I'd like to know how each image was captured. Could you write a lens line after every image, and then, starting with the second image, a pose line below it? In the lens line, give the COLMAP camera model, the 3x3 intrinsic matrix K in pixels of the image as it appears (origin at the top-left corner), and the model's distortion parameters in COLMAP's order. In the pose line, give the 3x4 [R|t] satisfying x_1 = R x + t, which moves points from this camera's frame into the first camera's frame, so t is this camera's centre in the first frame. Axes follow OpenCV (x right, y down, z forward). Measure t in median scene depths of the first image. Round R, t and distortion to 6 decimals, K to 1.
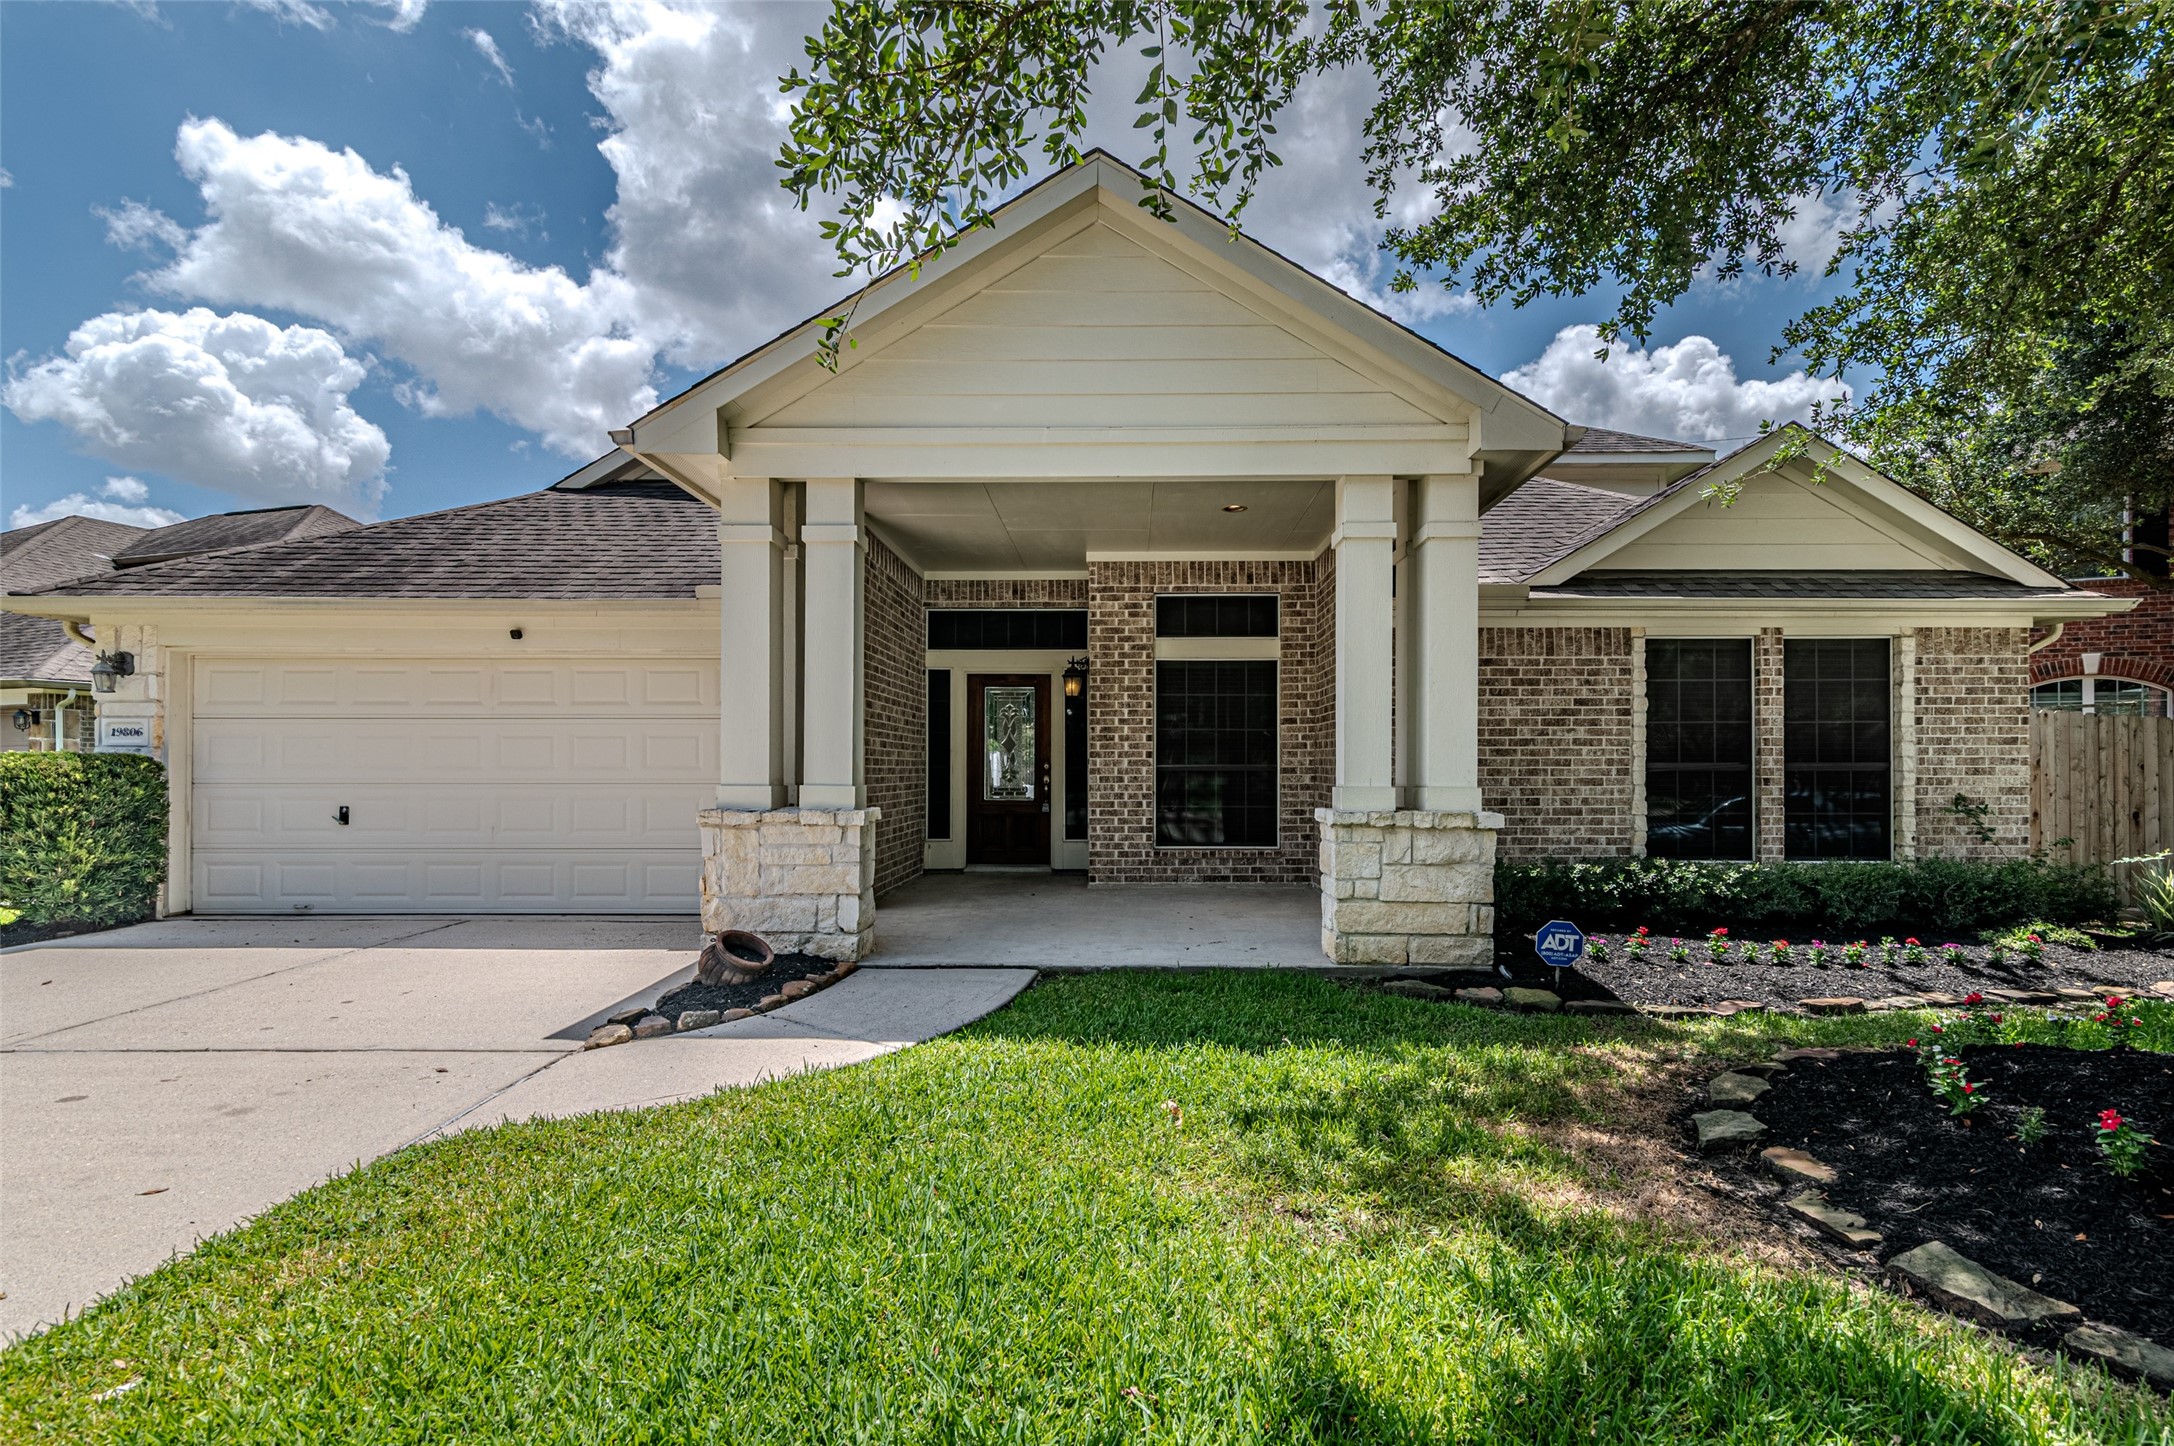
lens RADIAL K [[964.7, 0, 1118.5], [0, 964.7, 752.9], [0, 0, 1]] dist [0.012129, -0.000165]
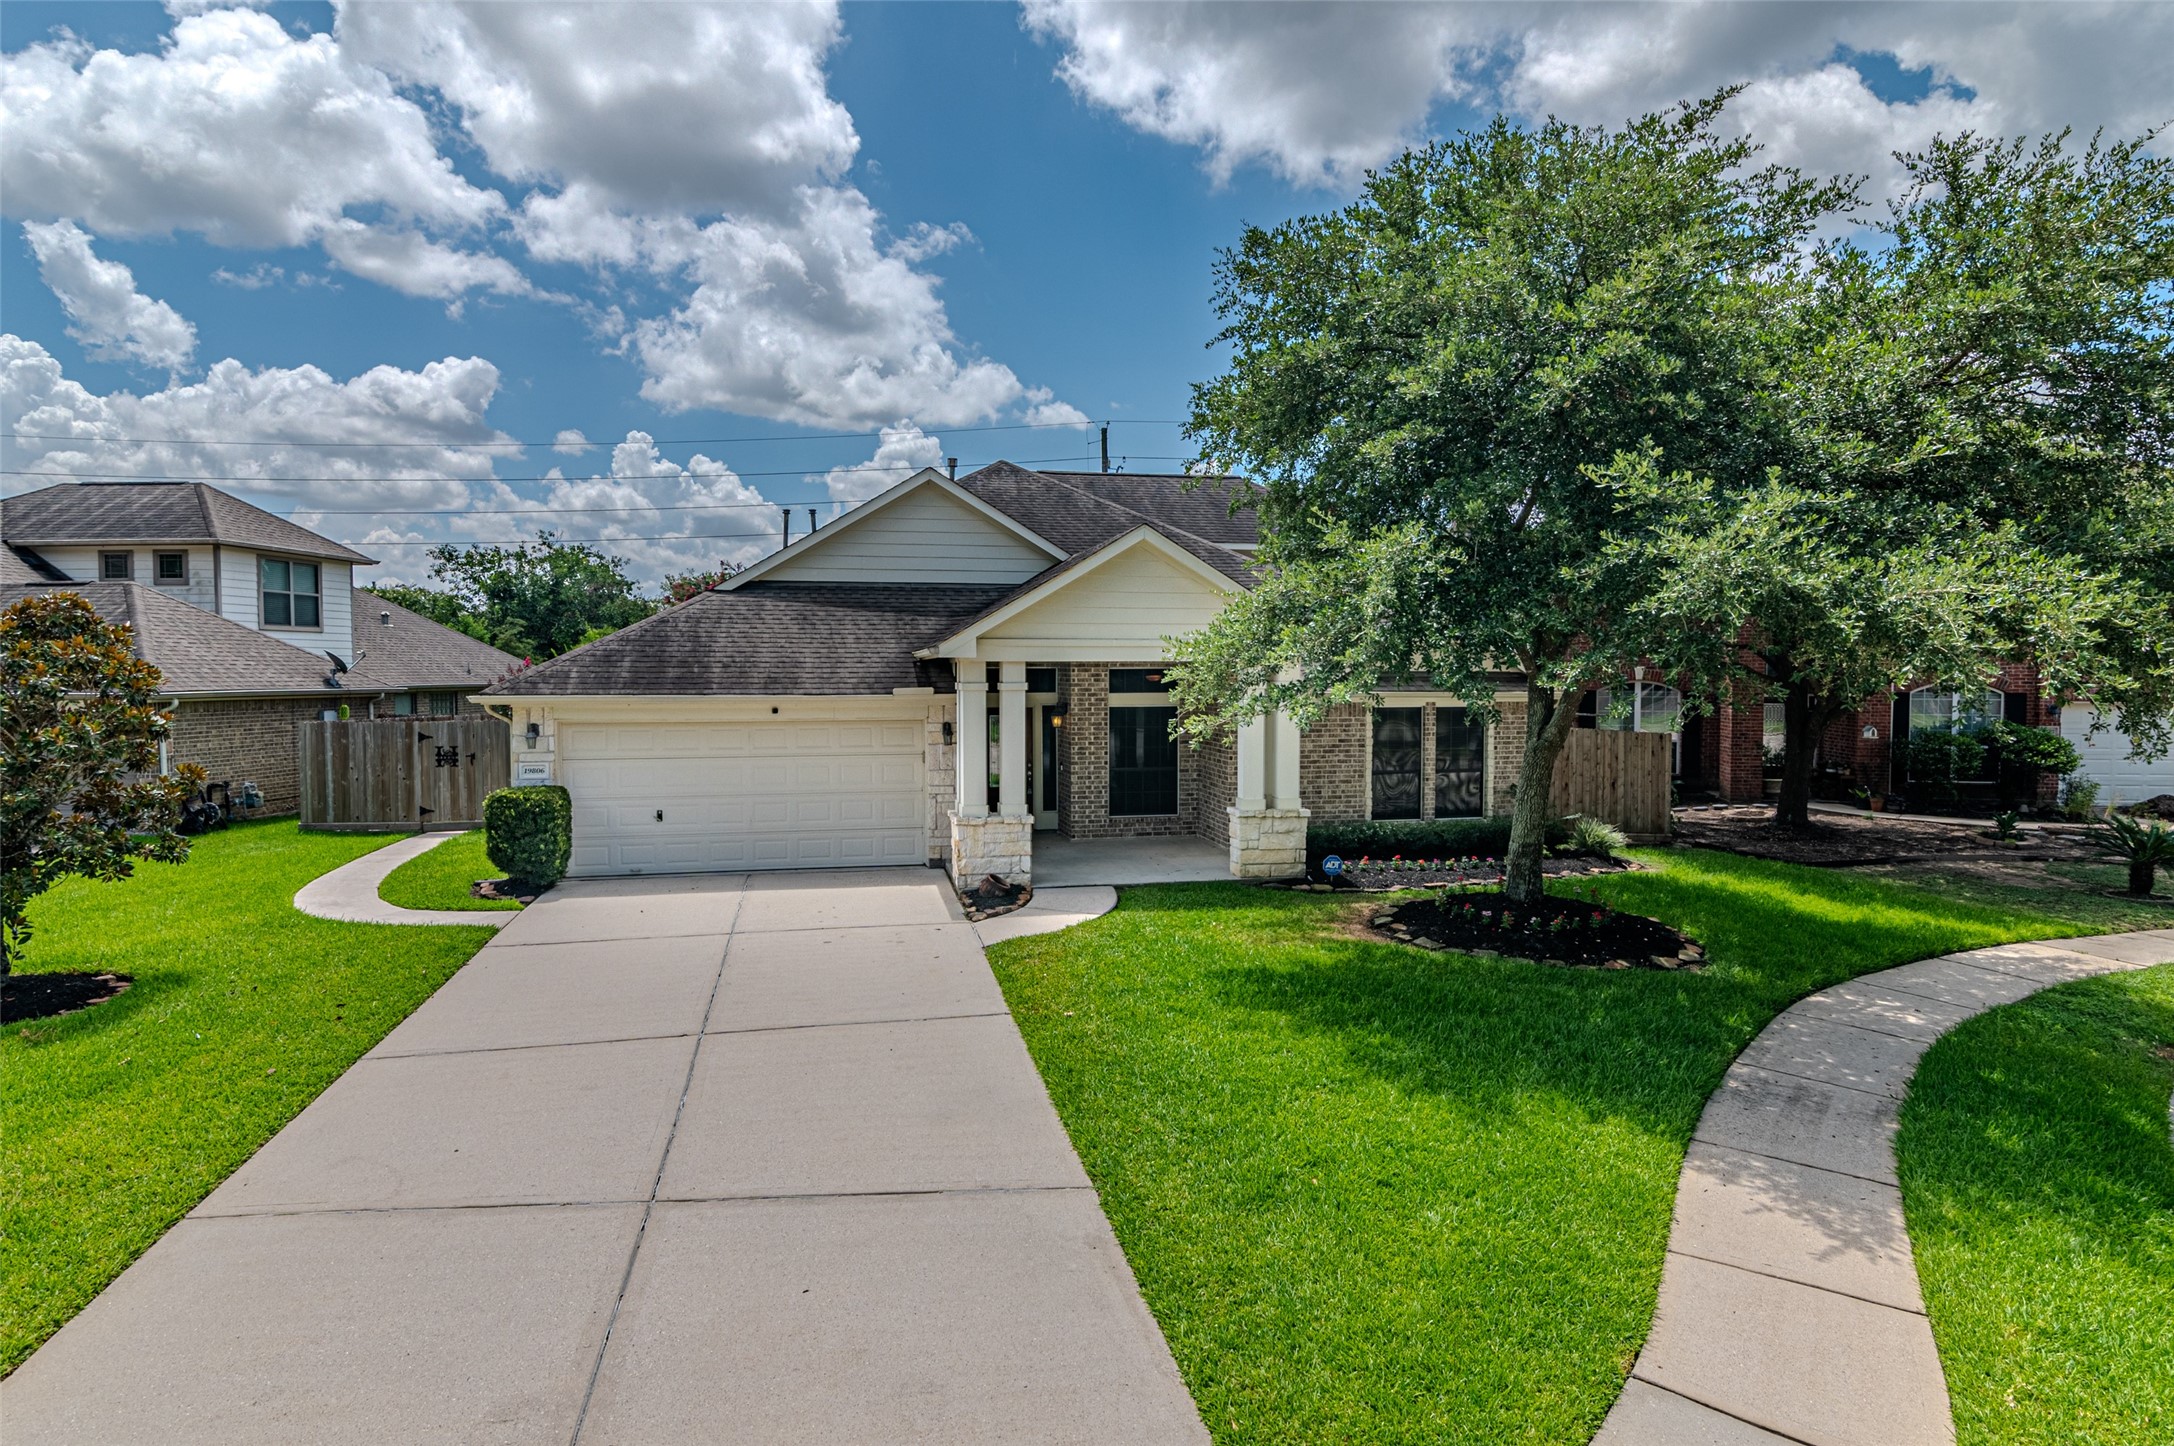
lens RADIAL K [[1015.0, 0, 1078.7], [0, 1015.0, 712.9], [0, 0, 1]] dist [0.011398, -0.000327]
pose [[0.981102, -0.009140, 0.193277, -0.438454], [0.001572, 0.999227, 0.039274, -0.190181], [-0.193487, -0.038228, 0.980358, -0.905564]]
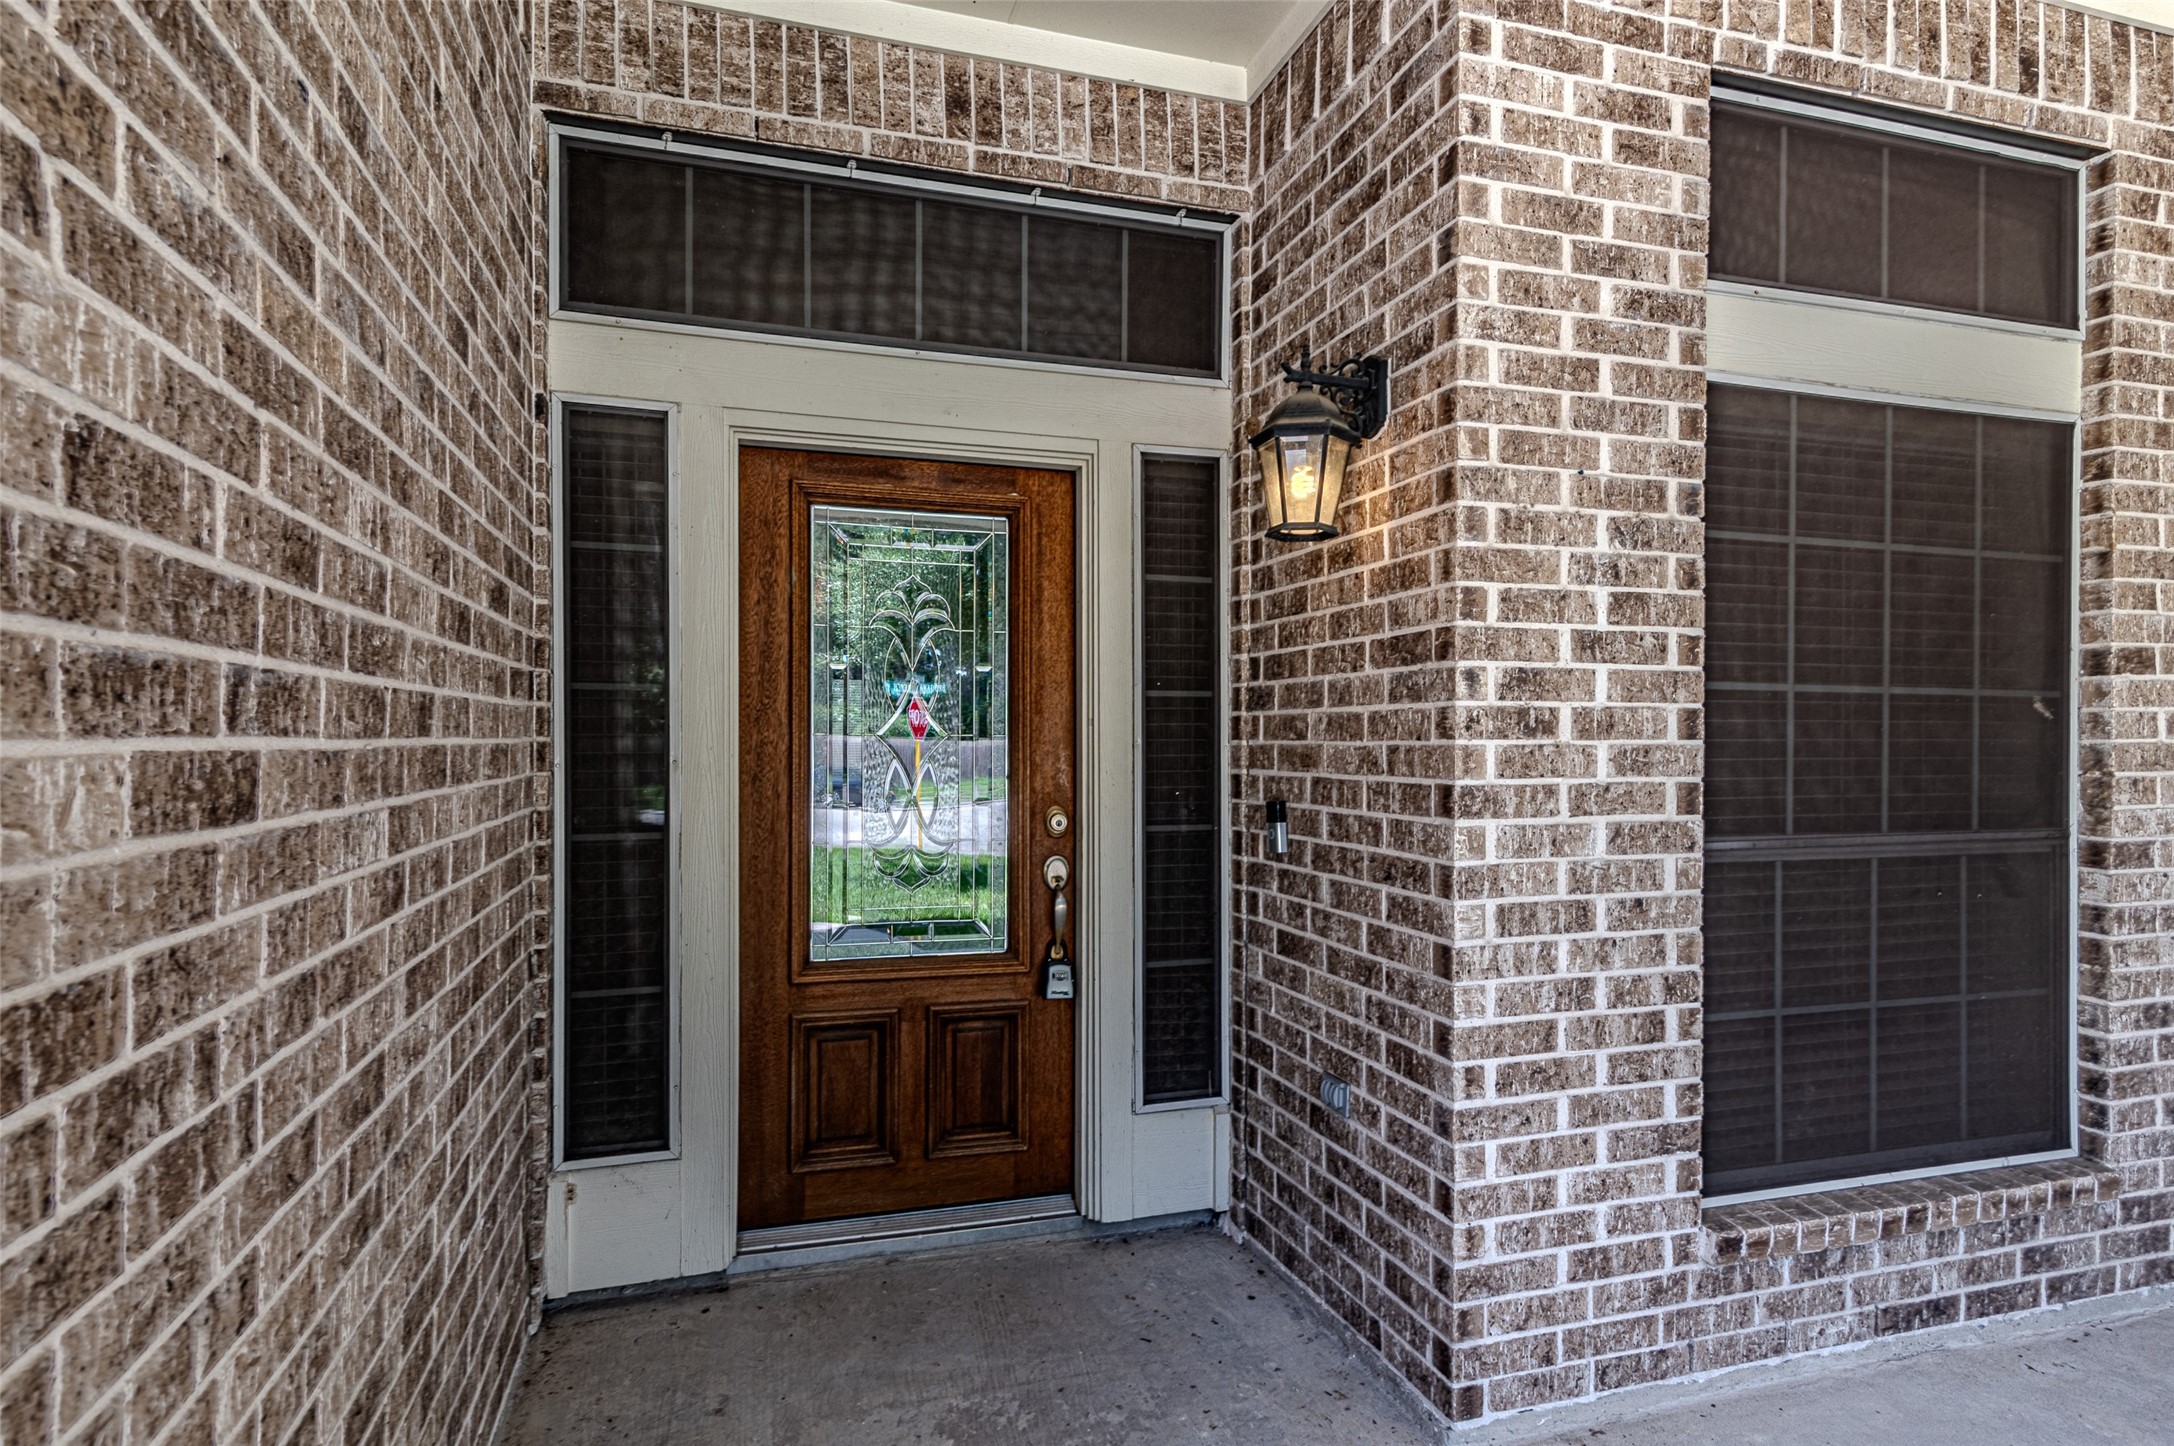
lens RADIAL K [[1110.6, 0, 1084.3], [0, 1110.6, 743.0], [0, 0, 1]] dist [0.016225, 0.000168]
pose [[0.953812, 0.000953, 0.300403, -0.215488], [-0.007647, 0.999748, 0.021111, -0.018689], [-0.300307, -0.022433, 0.953579, 0.968766]]
